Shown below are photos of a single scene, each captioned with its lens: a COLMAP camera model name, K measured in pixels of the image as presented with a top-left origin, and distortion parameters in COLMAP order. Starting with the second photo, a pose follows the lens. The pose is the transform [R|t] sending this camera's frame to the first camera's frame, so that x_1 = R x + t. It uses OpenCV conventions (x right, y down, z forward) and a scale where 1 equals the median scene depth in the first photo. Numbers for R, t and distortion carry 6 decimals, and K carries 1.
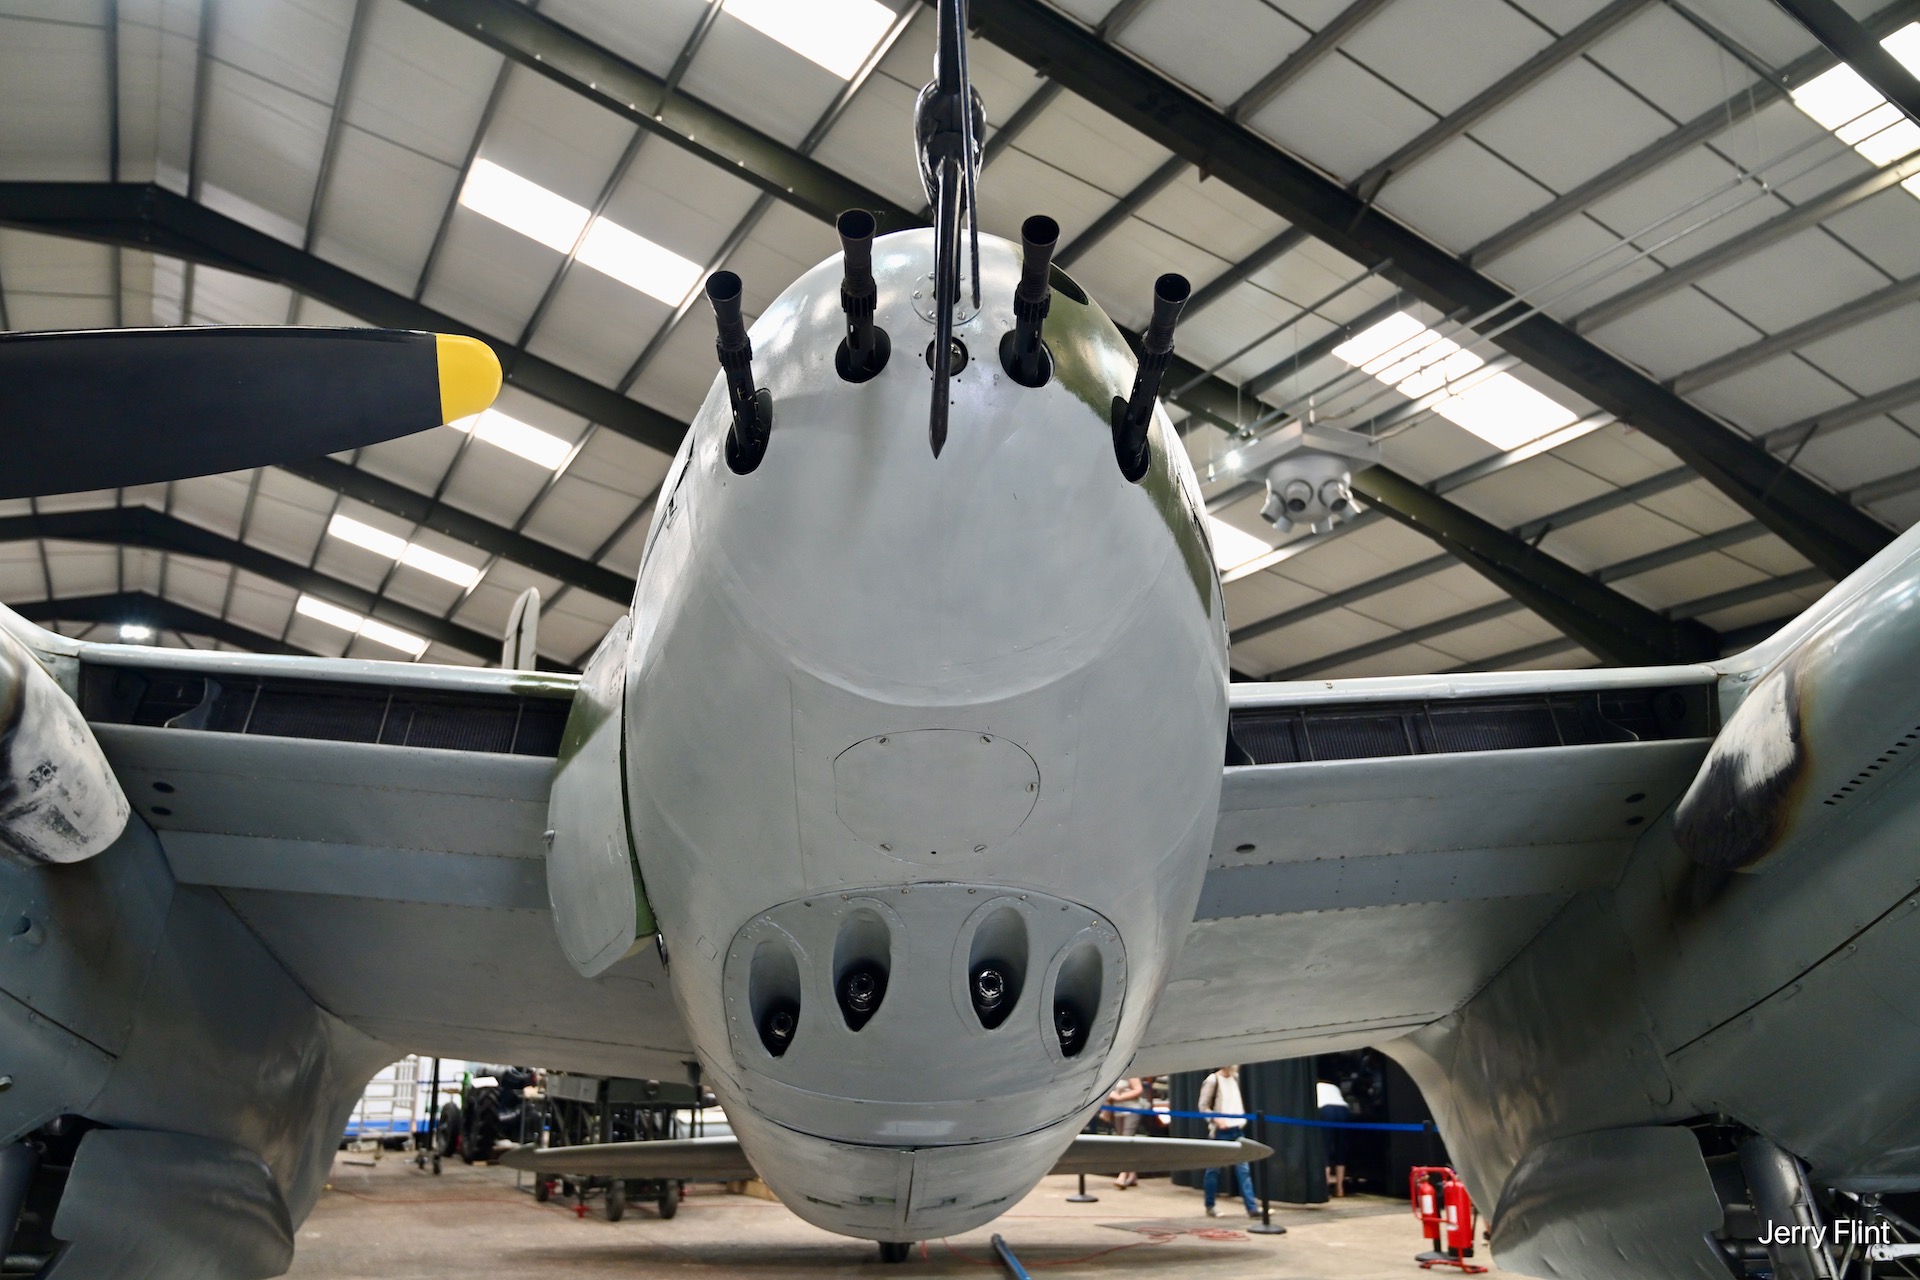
lens RADIAL K [[1535.7, 0, 960.0], [0, 1535.7, 640.0], [0, 0, 1]] dist [0.000971, -0.003459]
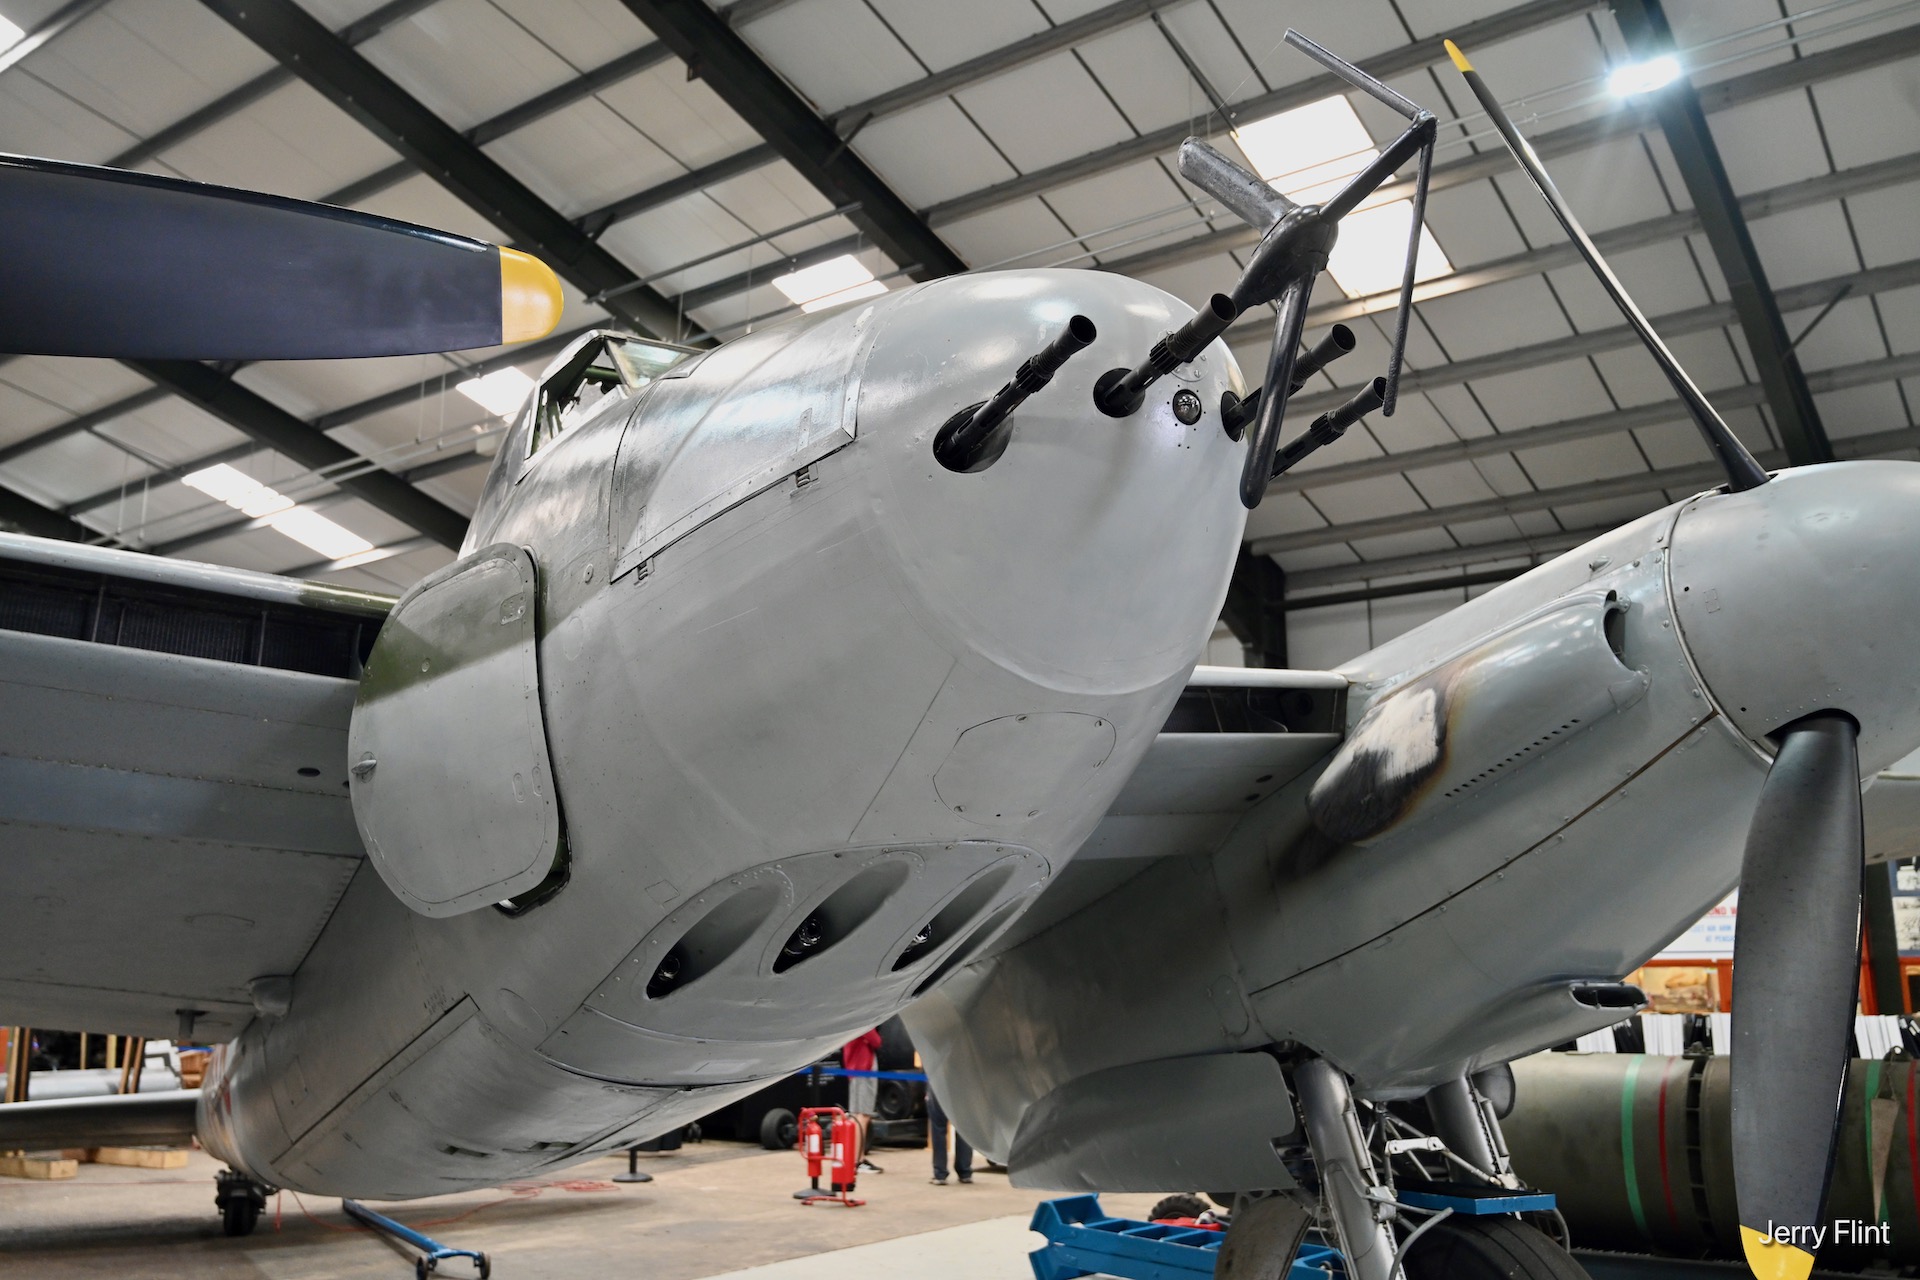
lens RADIAL K [[1673.2, 0, 953.2], [0, 1673.2, 657.0], [0, 0, 1]] dist [-0.001367, 0.009769]
pose [[0.897701, 0.082007, 0.432905, -0.303781], [-0.107823, 0.993540, 0.035379, -0.008609], [-0.427208, -0.078437, 0.900745, -0.041634]]
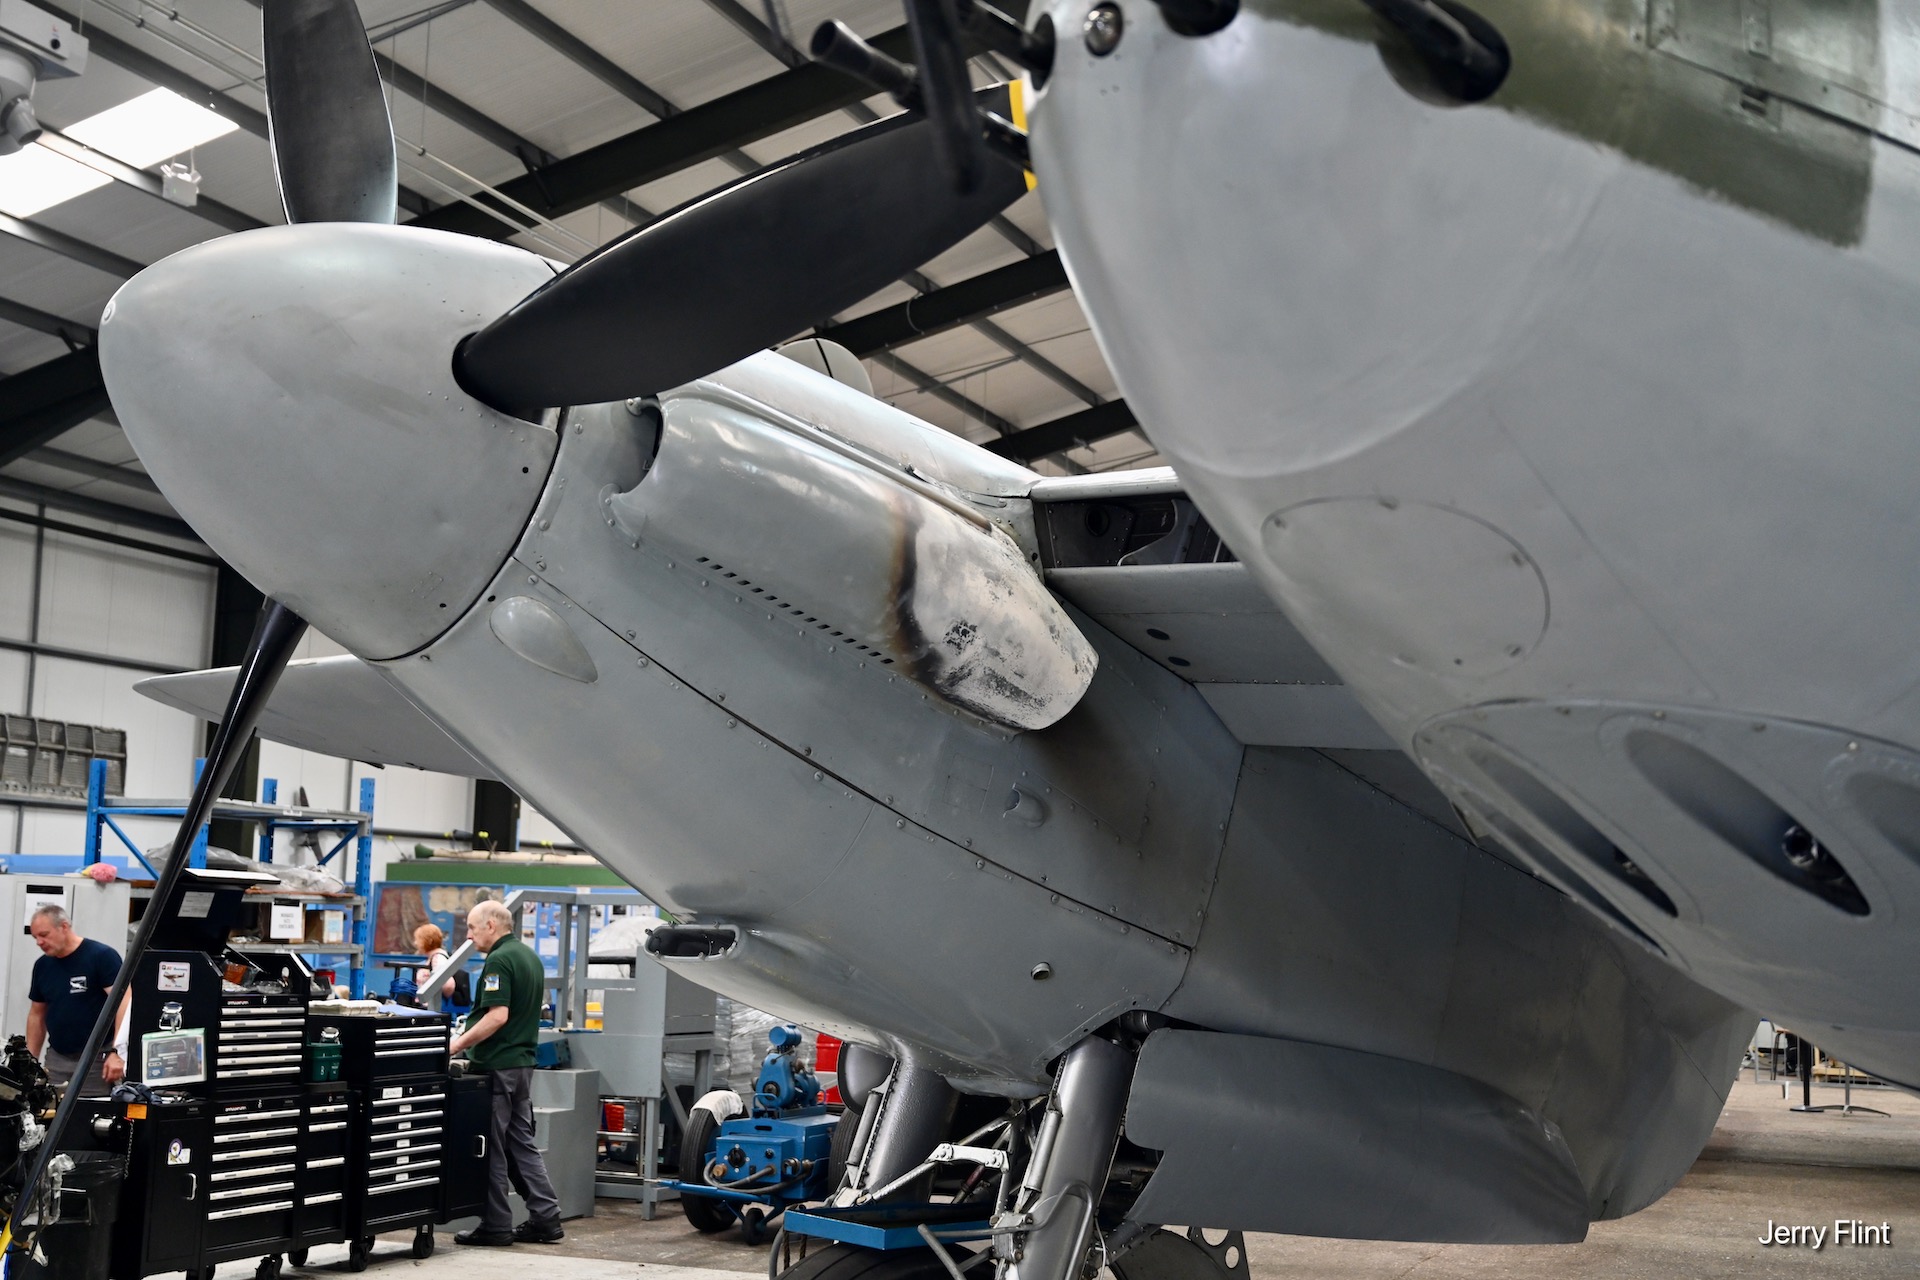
lens RADIAL K [[2383.2, 0, 960.0], [0, 2383.2, 640.0], [0, 0, 1]] dist [-0.002826, -0.003484]
pose [[0.652052, -0.077390, -0.754214, 0.399865], [0.166162, 0.985179, 0.042566, 0.025698], [0.739742, -0.153077, 0.655248, 0.063744]]
